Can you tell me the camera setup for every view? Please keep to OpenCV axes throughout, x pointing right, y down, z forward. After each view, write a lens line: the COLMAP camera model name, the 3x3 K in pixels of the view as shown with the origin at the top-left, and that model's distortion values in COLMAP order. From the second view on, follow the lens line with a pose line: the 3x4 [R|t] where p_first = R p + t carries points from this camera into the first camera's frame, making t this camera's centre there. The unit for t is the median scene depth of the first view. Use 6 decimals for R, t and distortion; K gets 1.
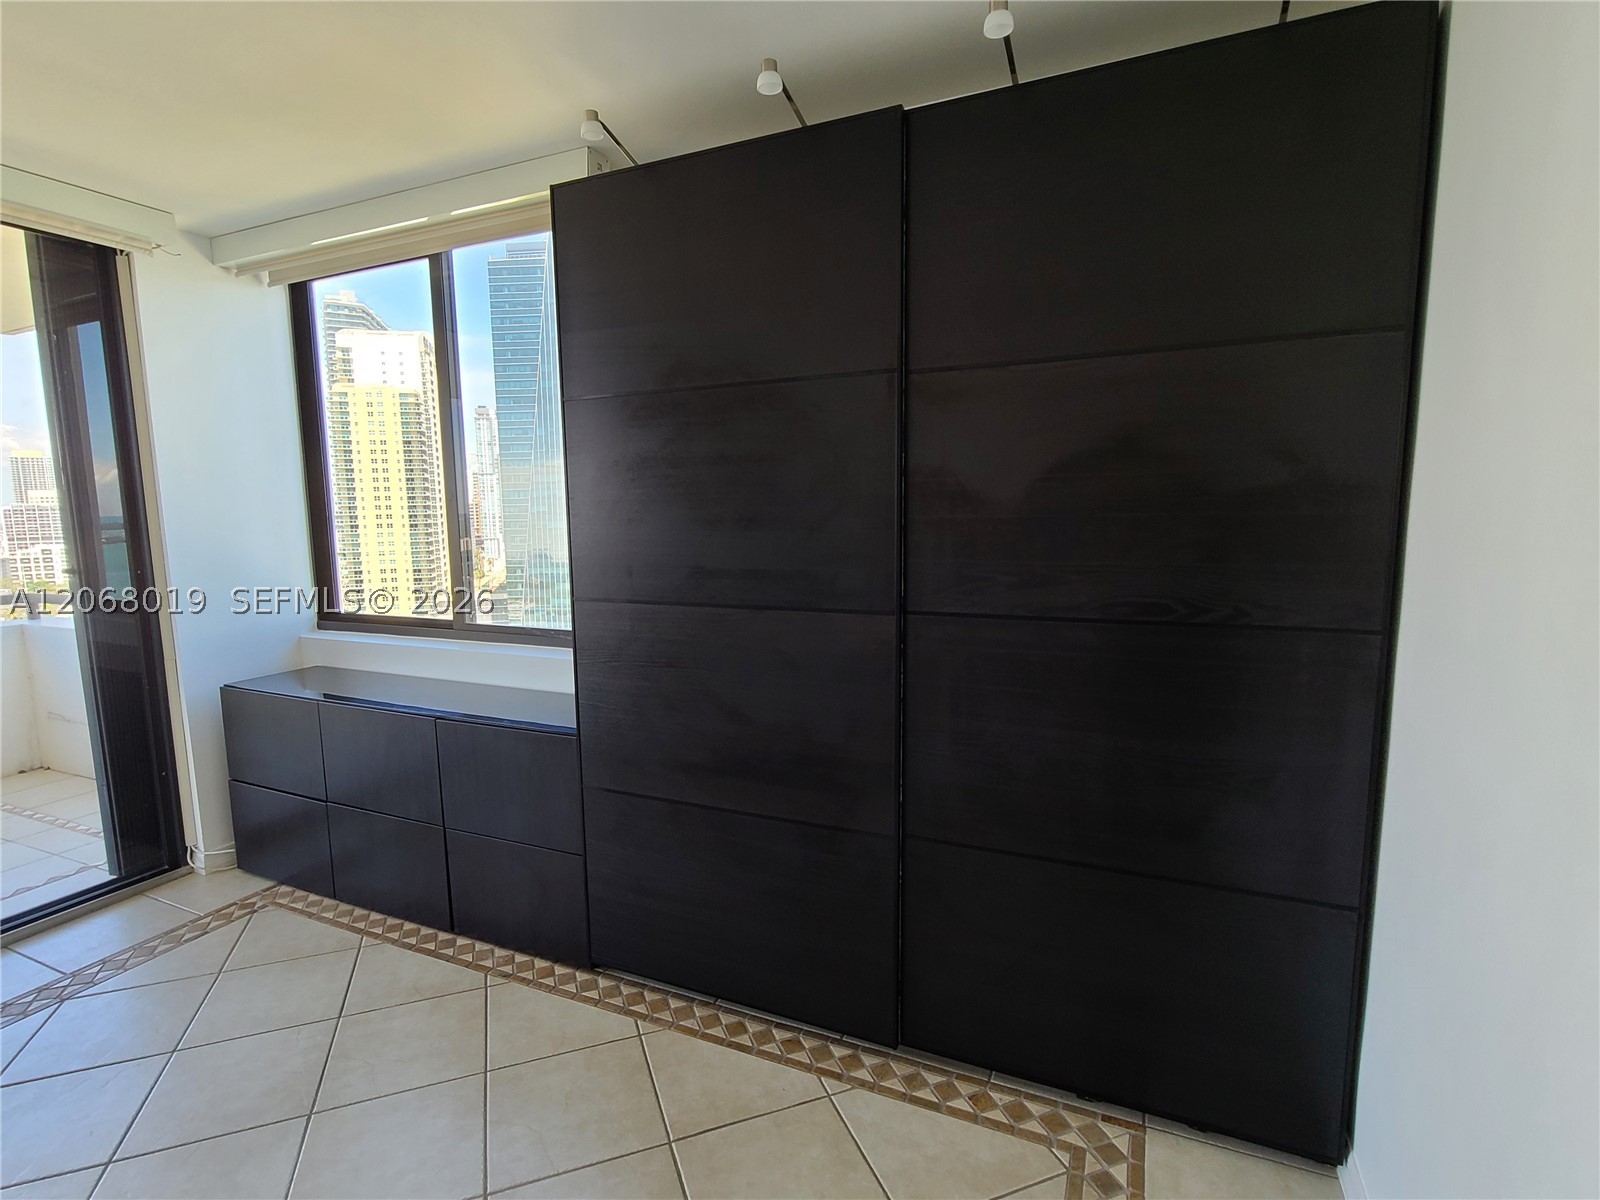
lens RADIAL K [[792.6, 0, 787.9], [0, 792.6, 611.4], [0, 0, 1]] dist [-0.000483, -0.000760]
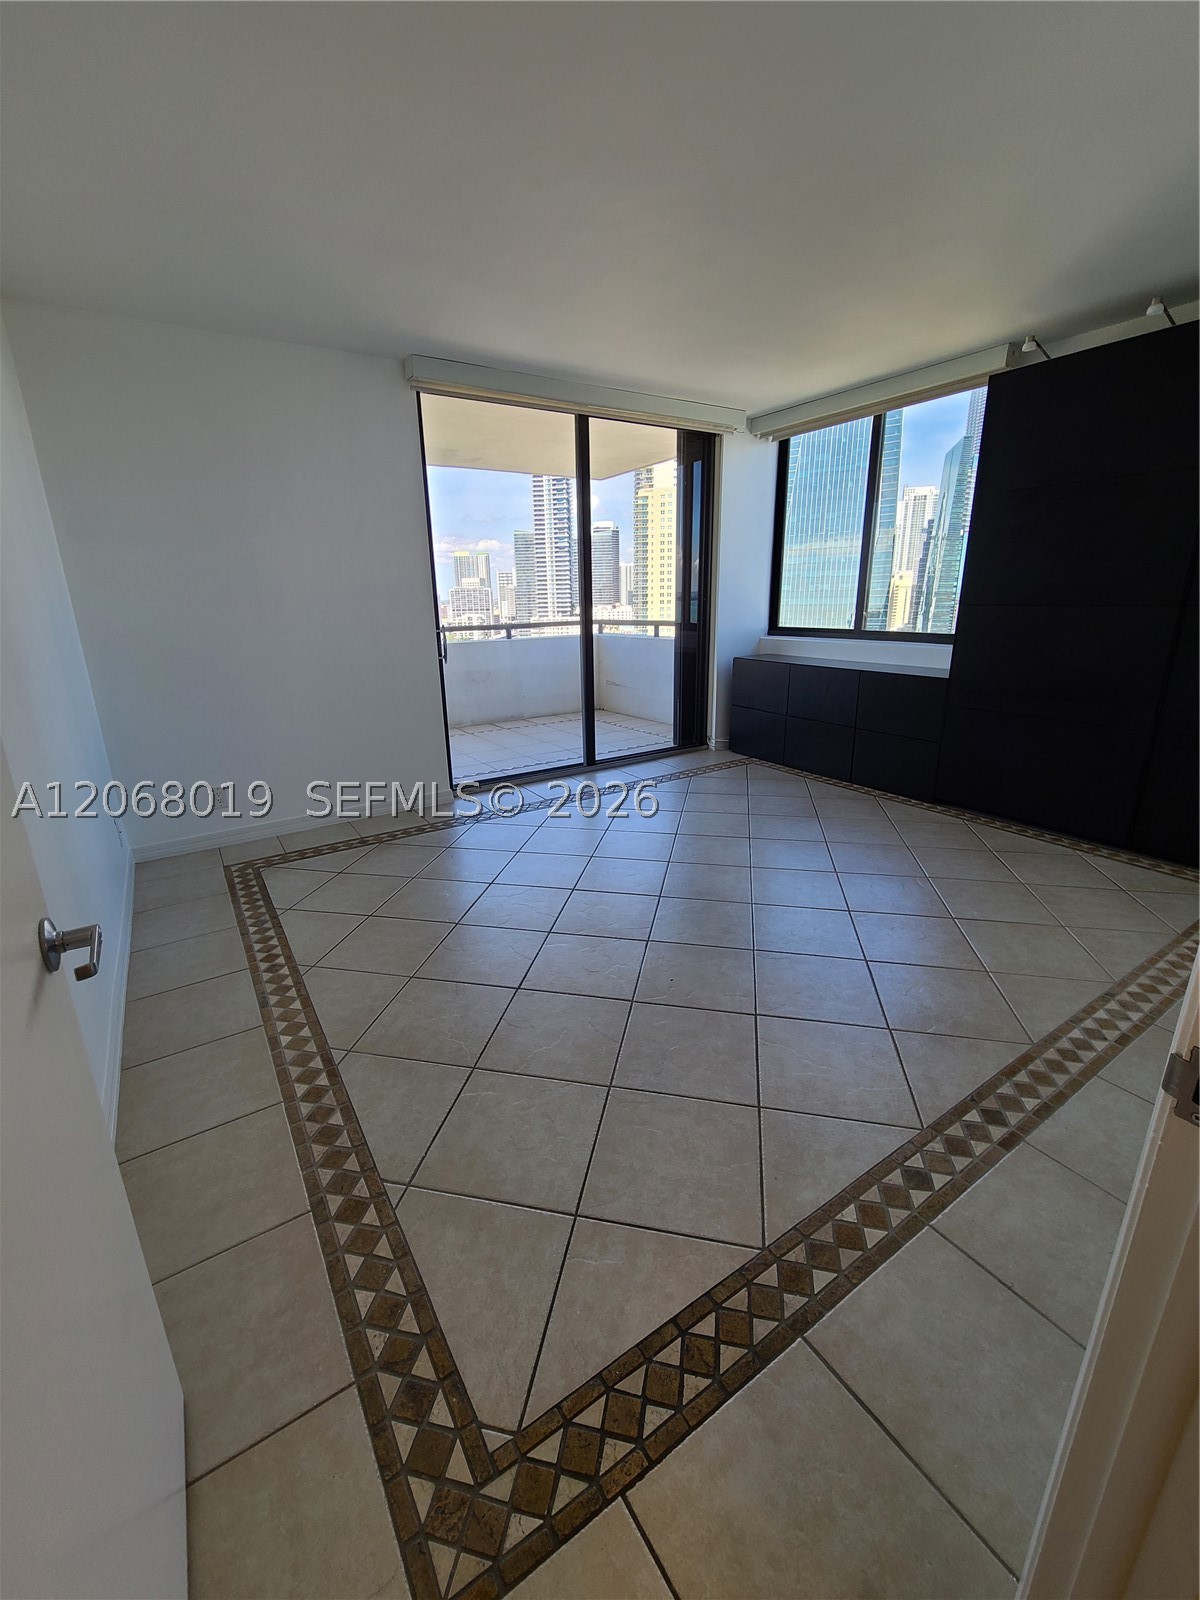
lens RADIAL K [[655.7, 0, 593.5], [0, 655.7, 791.9], [0, 0, 1]] dist [-0.002123, -0.000340]
pose [[0.842573, 0.151988, -0.516693, -0.093843], [-0.060829, 0.980072, 0.189100, 0.132200], [0.535137, -0.127900, 0.835027, -0.628002]]
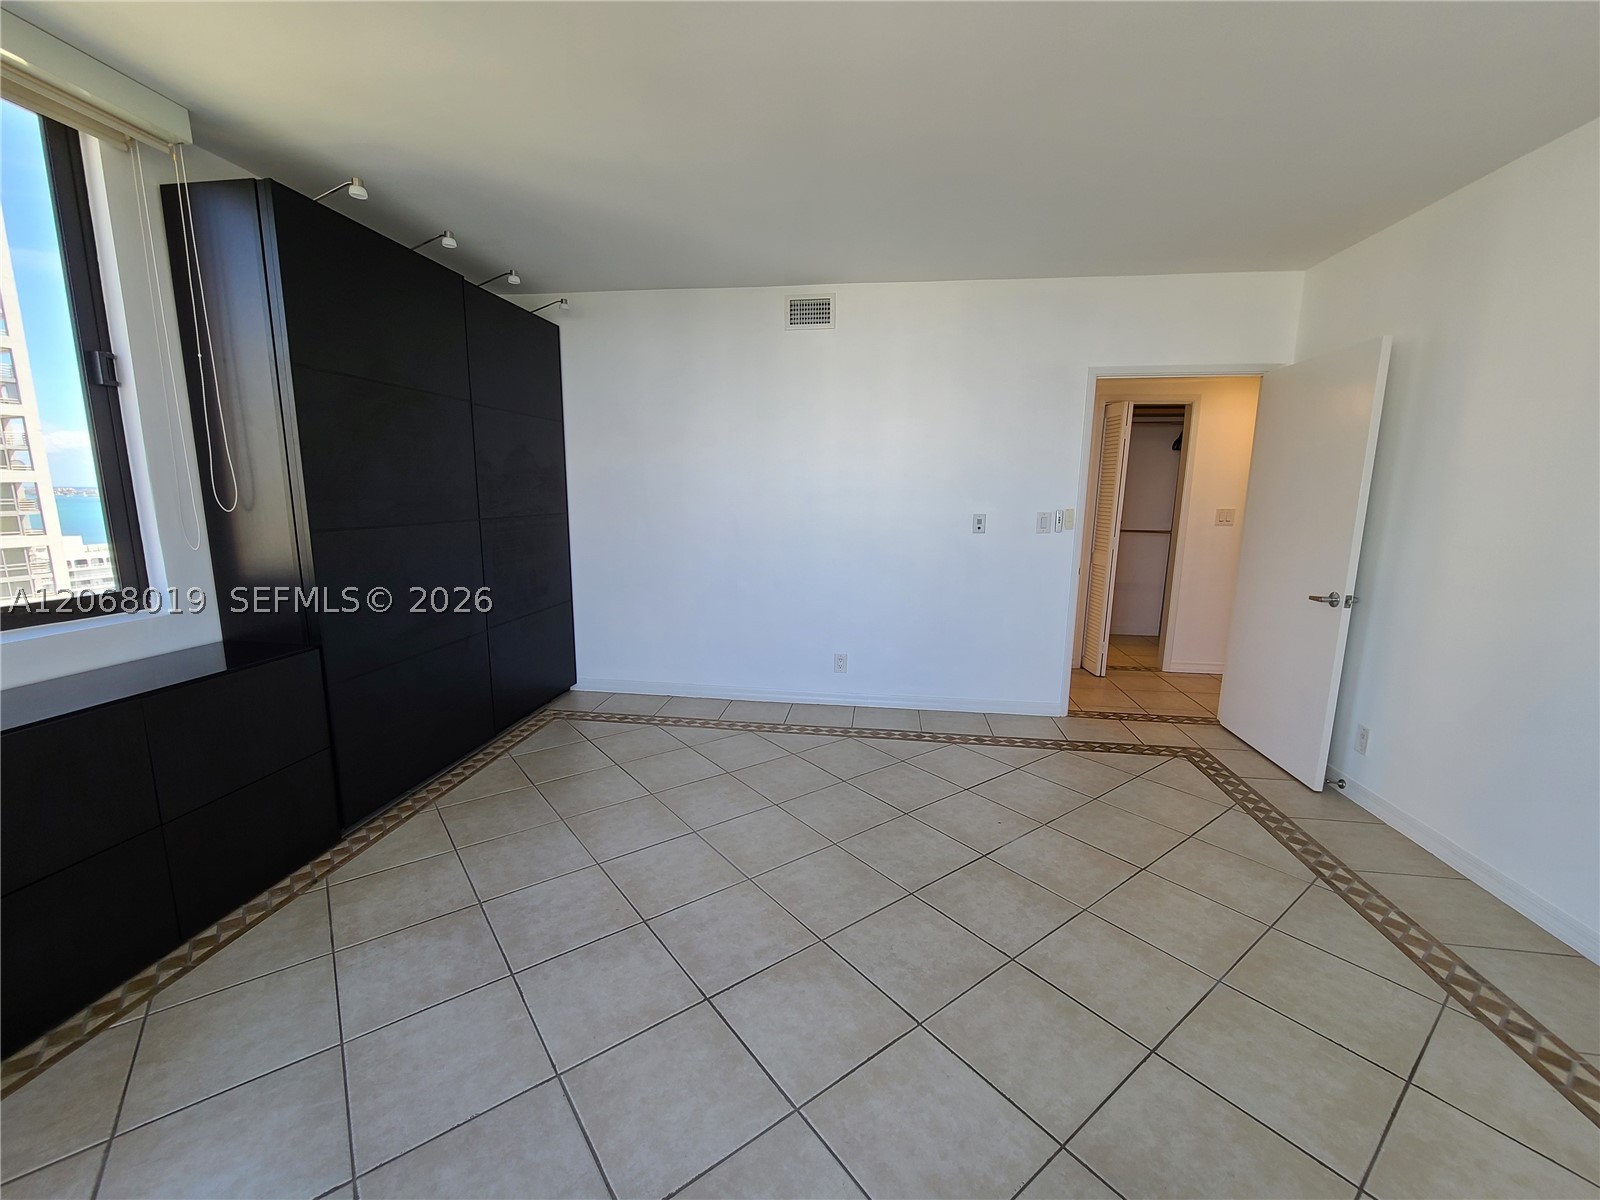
lens RADIAL K [[655.7, 0, 790.6], [0, 655.7, 608.1], [0, 0, 1]] dist [-0.002123, -0.000340]
pose [[-0.283041, -0.157316, 0.946118, -1.044763], [0.121001, 0.972717, 0.197938, -0.008296], [-0.951444, 0.170506, -0.256284, 0.417777]]
